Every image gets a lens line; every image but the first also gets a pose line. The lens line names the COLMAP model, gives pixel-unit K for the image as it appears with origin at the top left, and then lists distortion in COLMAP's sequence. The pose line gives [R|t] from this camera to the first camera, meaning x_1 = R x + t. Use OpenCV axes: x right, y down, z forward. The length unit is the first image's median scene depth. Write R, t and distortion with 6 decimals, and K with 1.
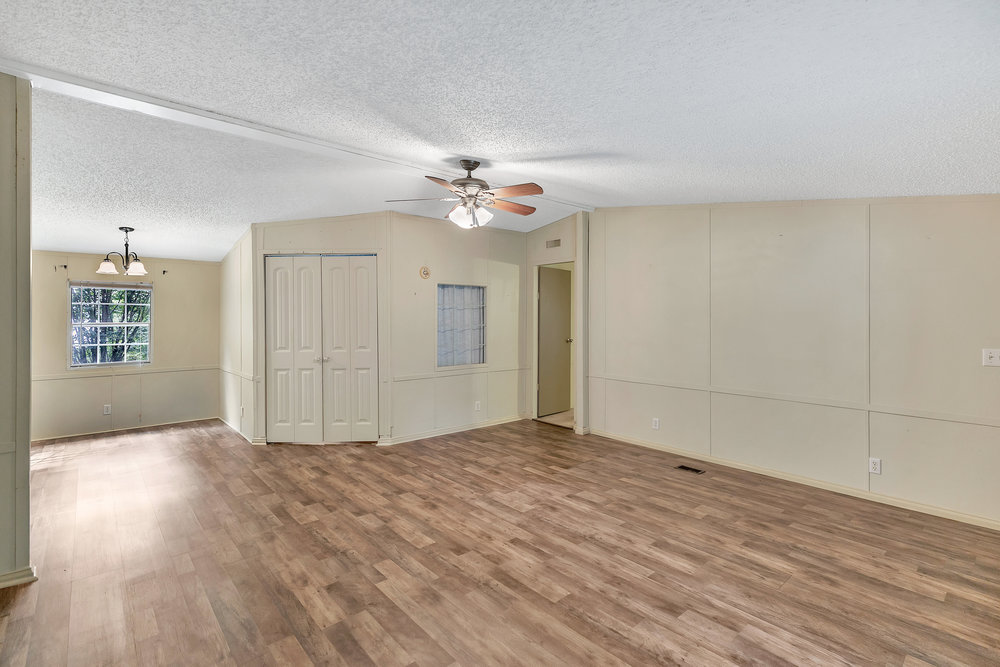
lens RADIAL K [[464.7, 0, 499.9], [0, 464.7, 317.2], [0, 0, 1]] dist [0.001123, 0.000131]
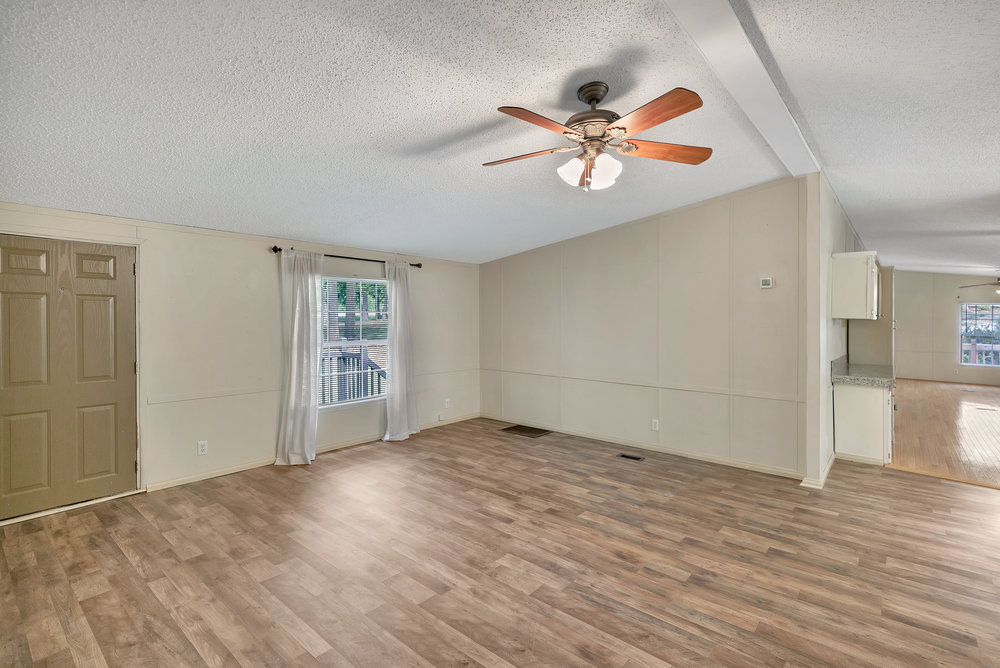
lens RADIAL K [[464.7, 0, 499.9], [0, 464.7, 317.7], [0, 0, 1]] dist [0.001123, 0.000131]
pose [[-0.990188, -0.010126, -0.139373, 0.188977], [-0.010640, 0.999939, 0.002948, -0.000889], [0.139335, 0.004402, -0.990236, 1.860791]]
